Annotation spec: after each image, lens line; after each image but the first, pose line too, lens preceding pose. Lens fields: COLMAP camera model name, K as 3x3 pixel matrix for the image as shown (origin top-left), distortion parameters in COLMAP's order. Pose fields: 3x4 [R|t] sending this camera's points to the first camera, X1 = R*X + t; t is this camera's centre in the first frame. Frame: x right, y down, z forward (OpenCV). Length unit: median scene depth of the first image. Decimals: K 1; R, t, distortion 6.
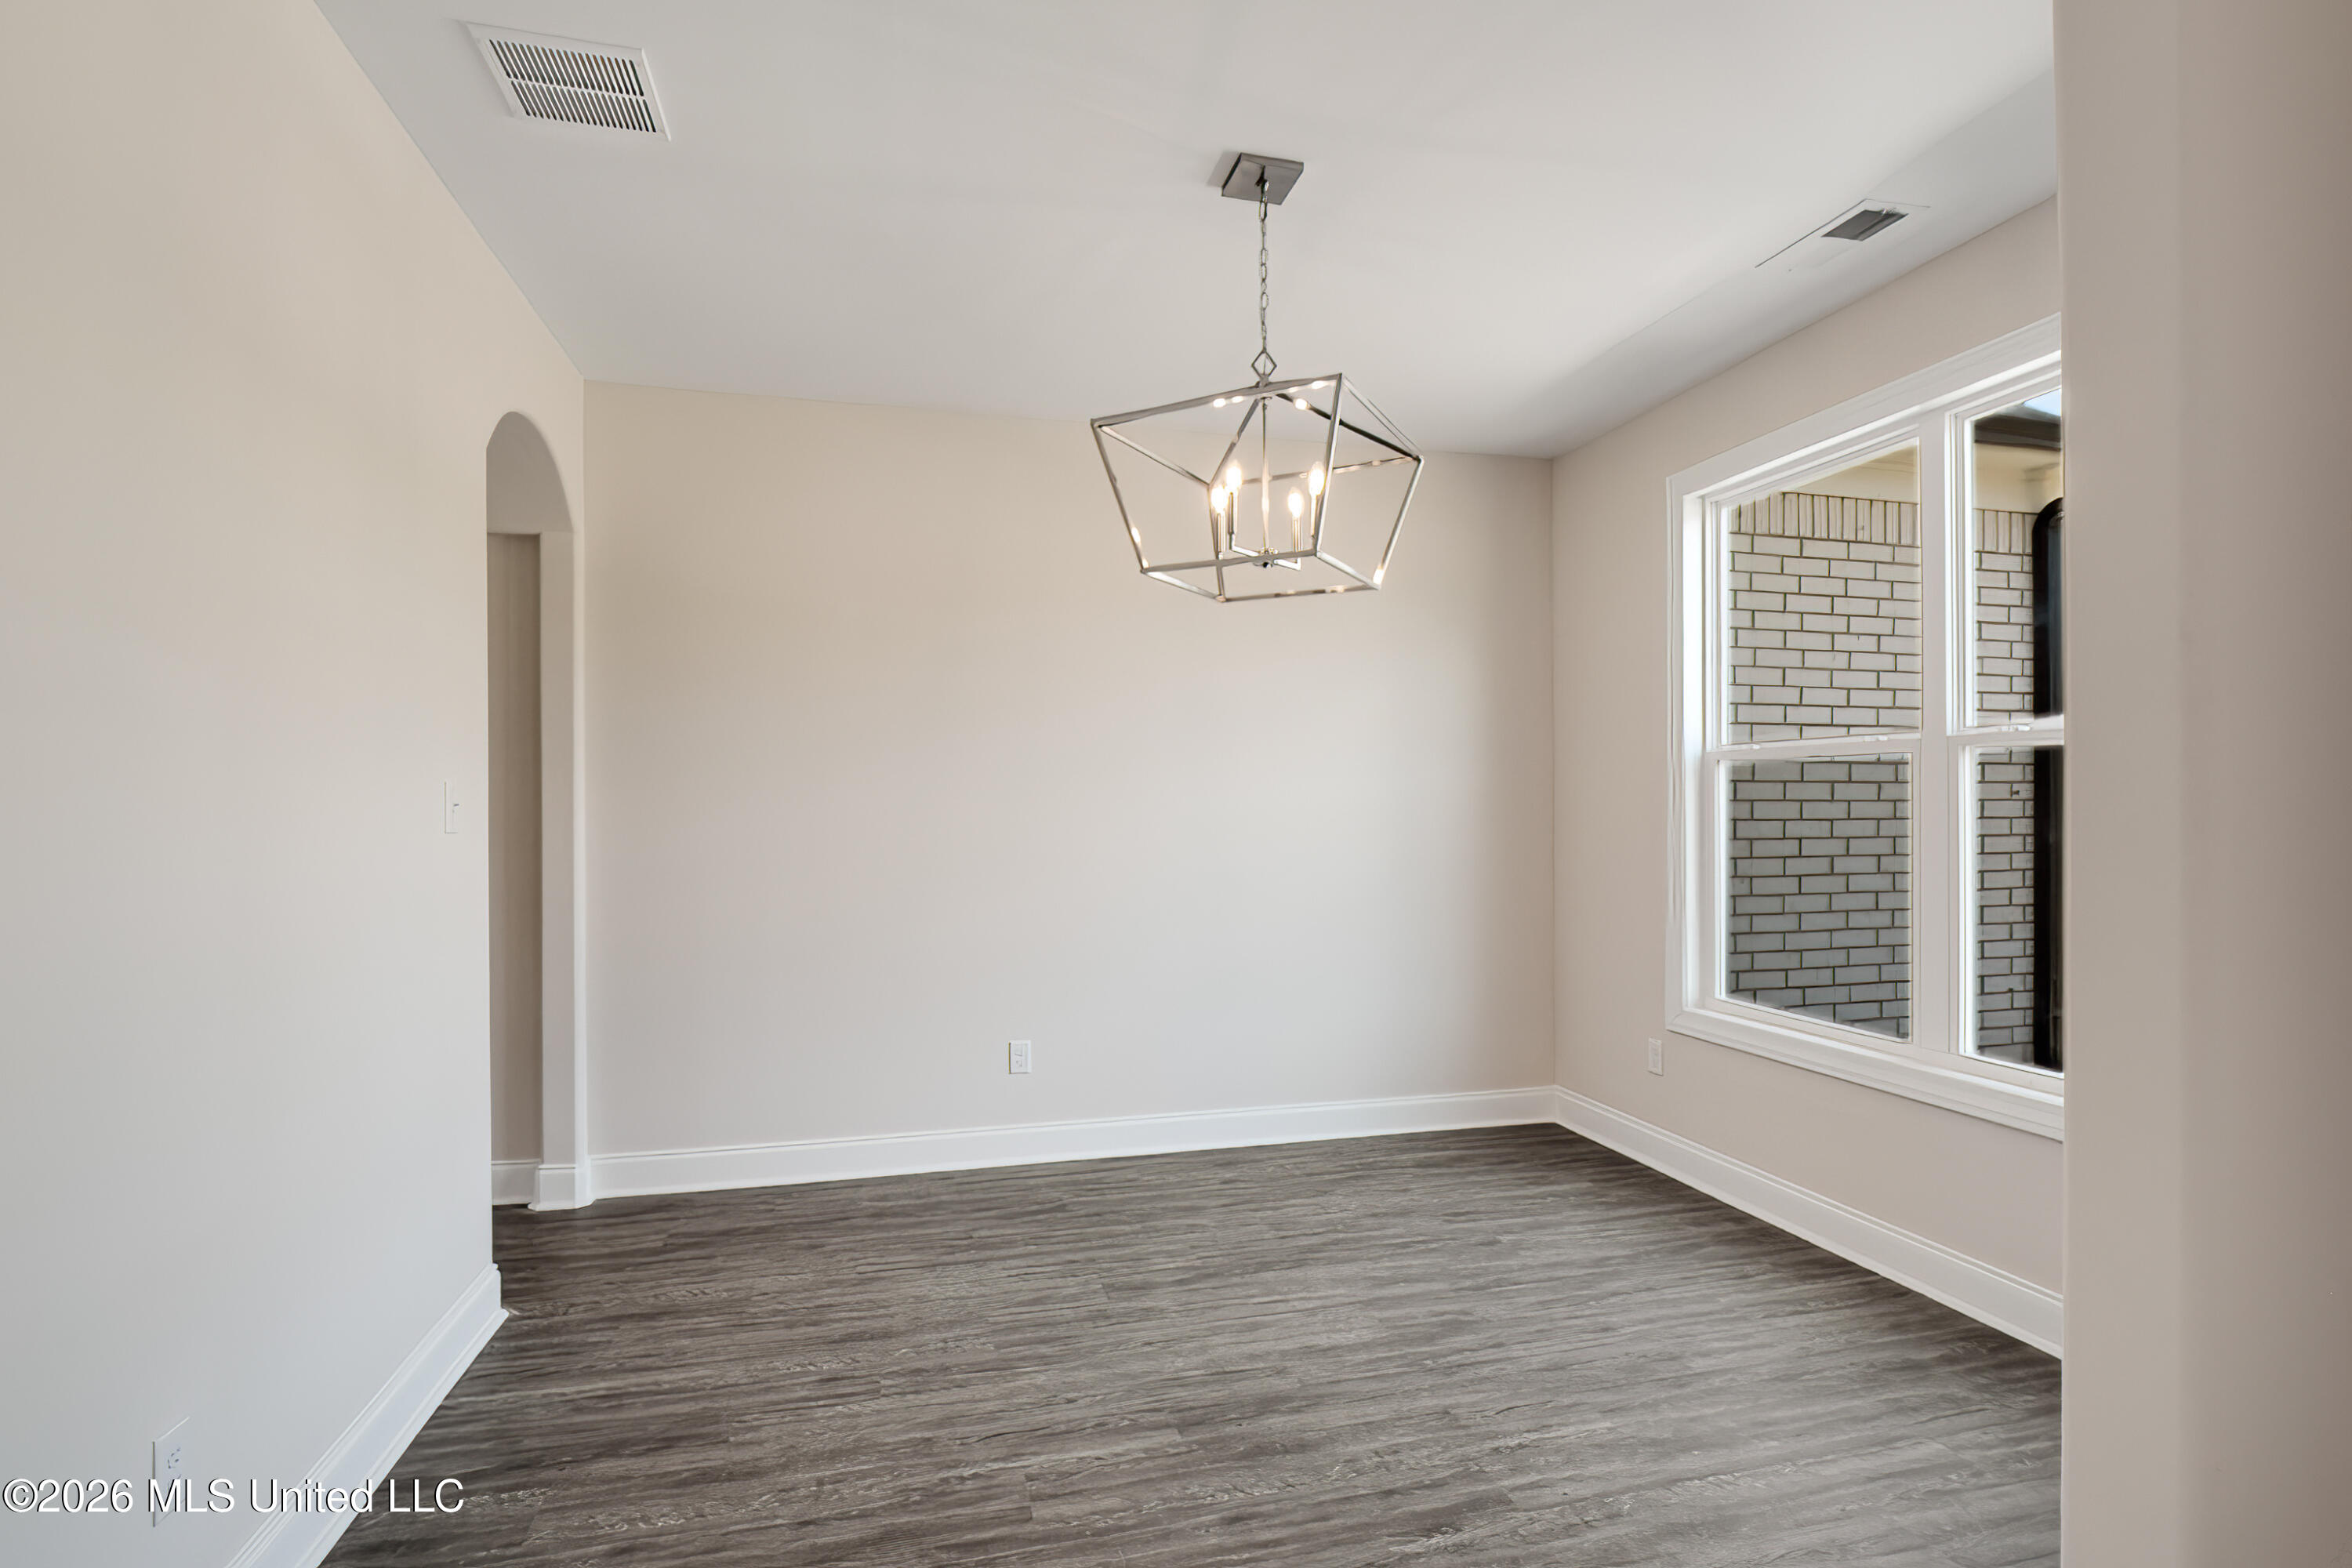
lens RADIAL K [[1133.1, 0, 1166.8], [0, 1133.1, 789.5], [0, 0, 1]] dist [-0.011495, 0.000107]
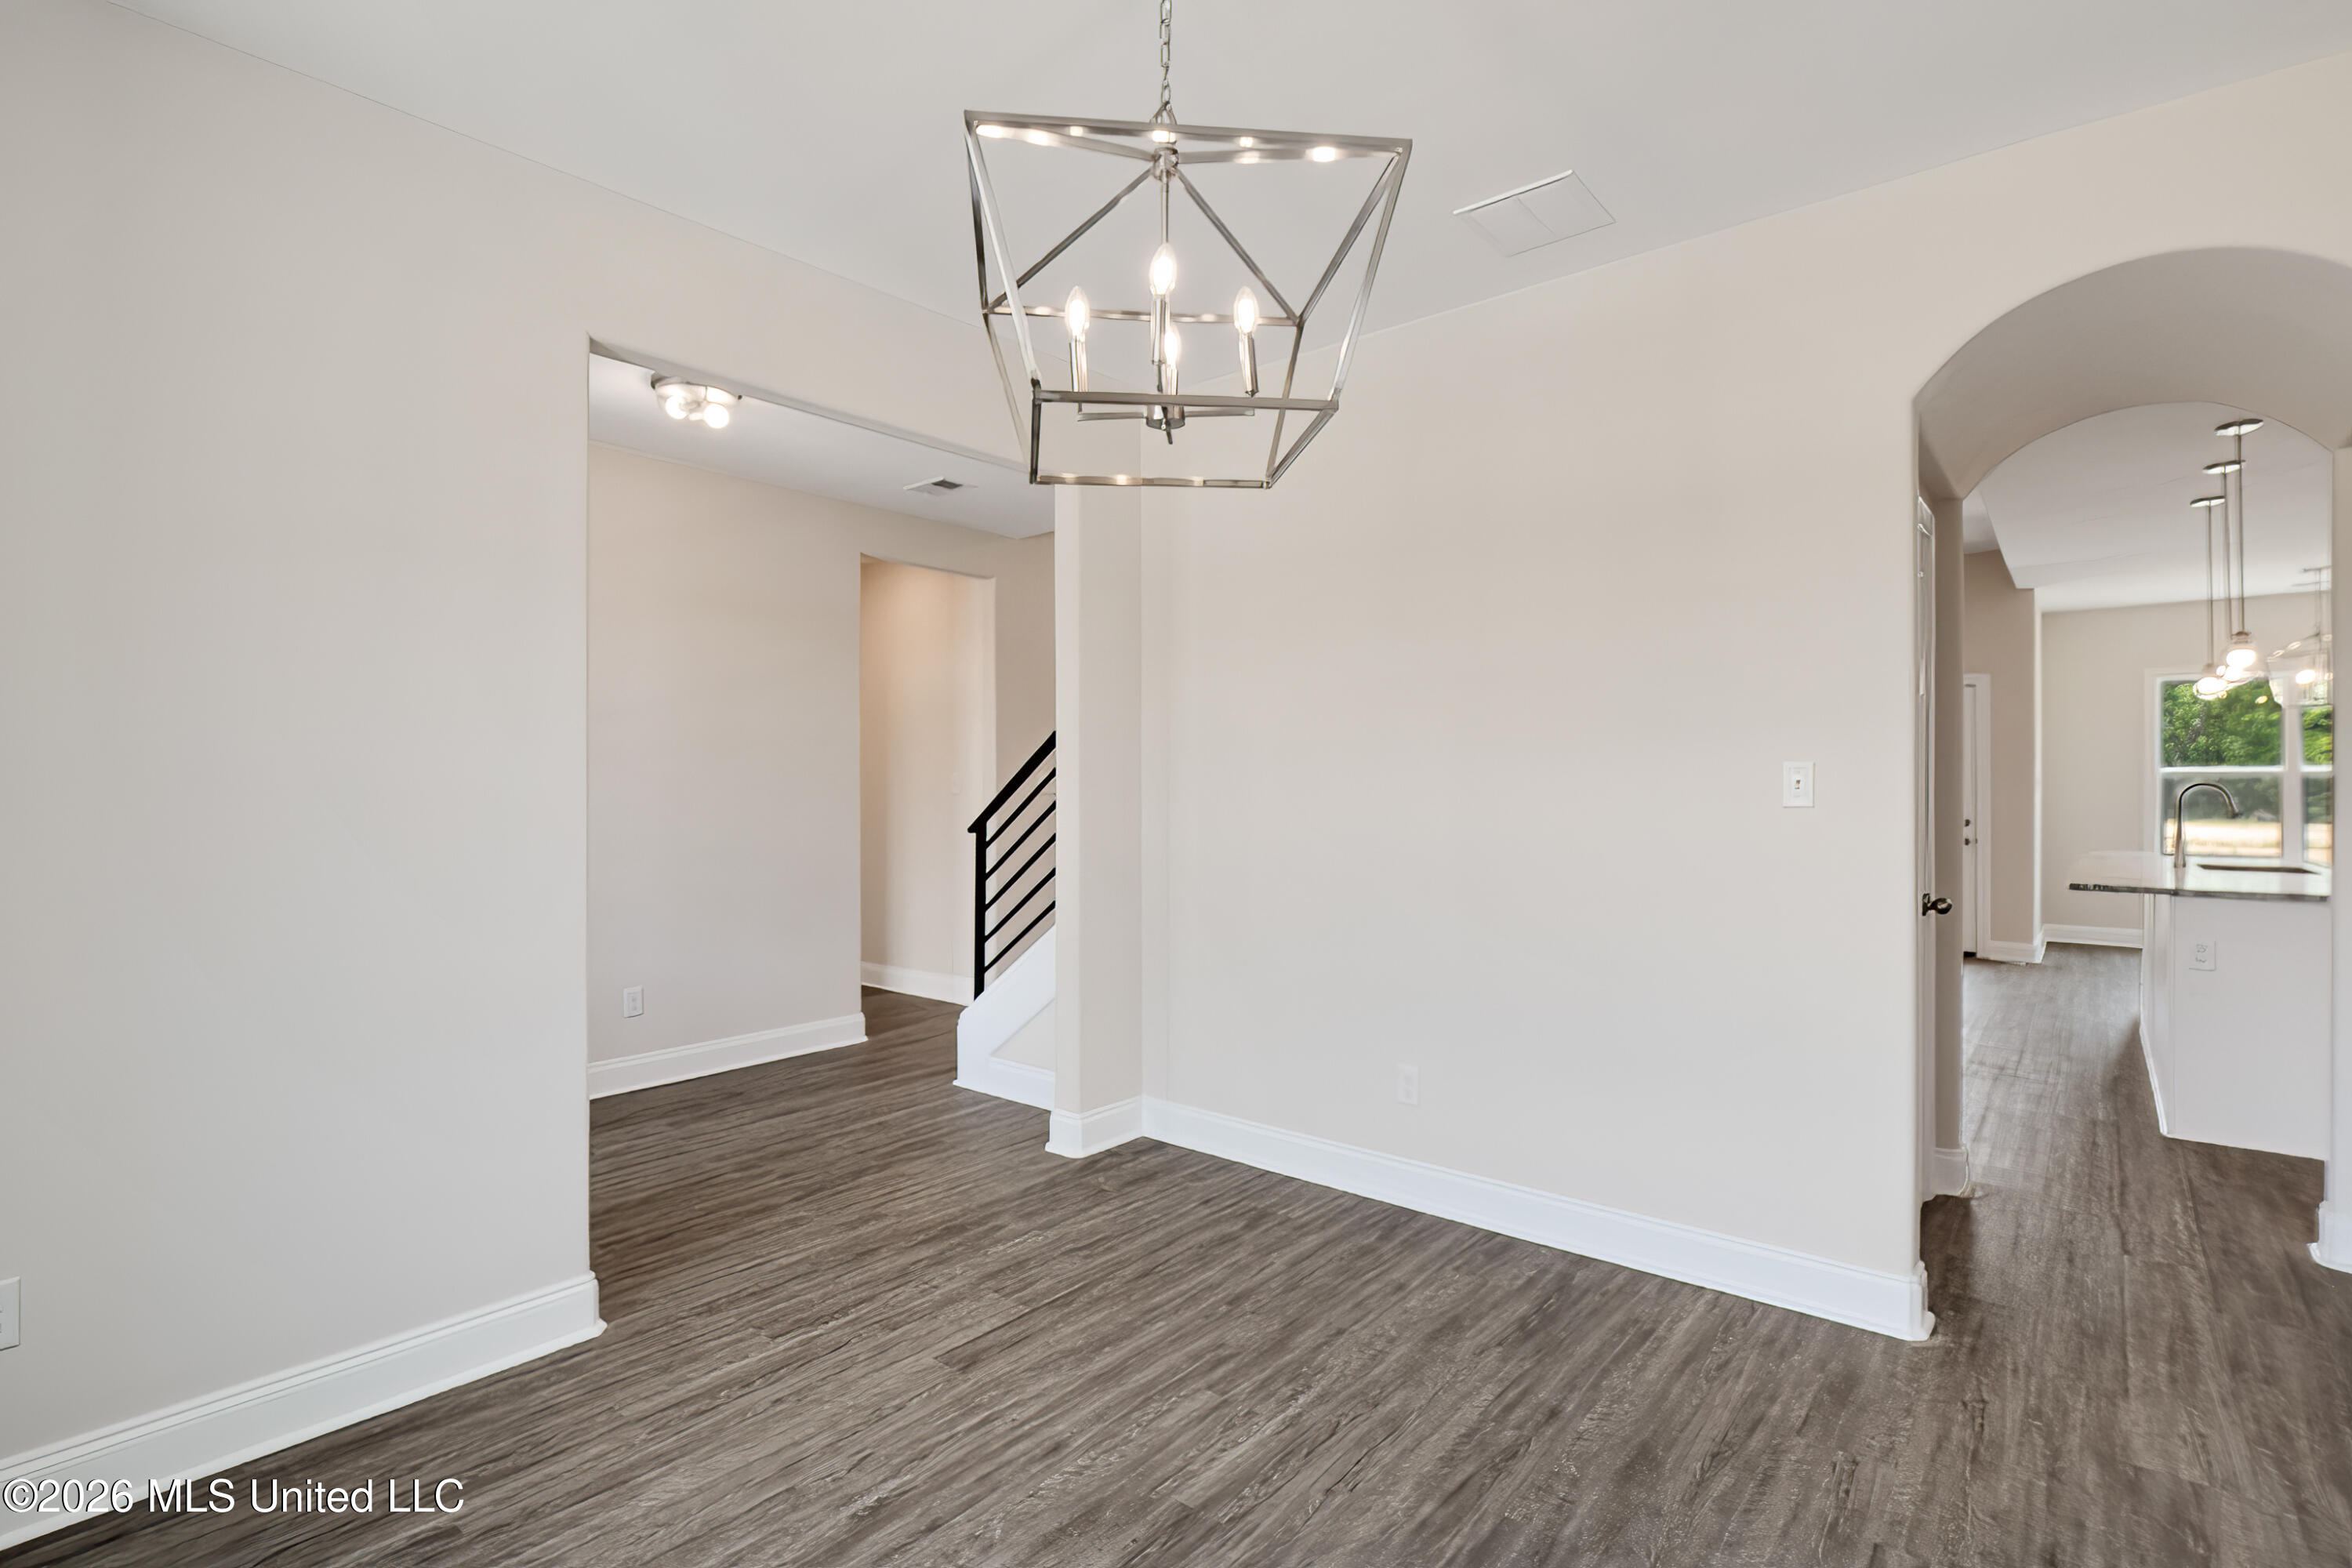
lens RADIAL K [[1103.6, 0, 1171.7], [0, 1103.6, 783.7], [0, 0, 1]] dist [-0.009481, -0.001957]
pose [[-0.805433, 0.003505, -0.592676, 0.564307], [0.010385, 0.999912, -0.008199, 0.021196], [0.592596, -0.012759, -0.805399, 1.828590]]
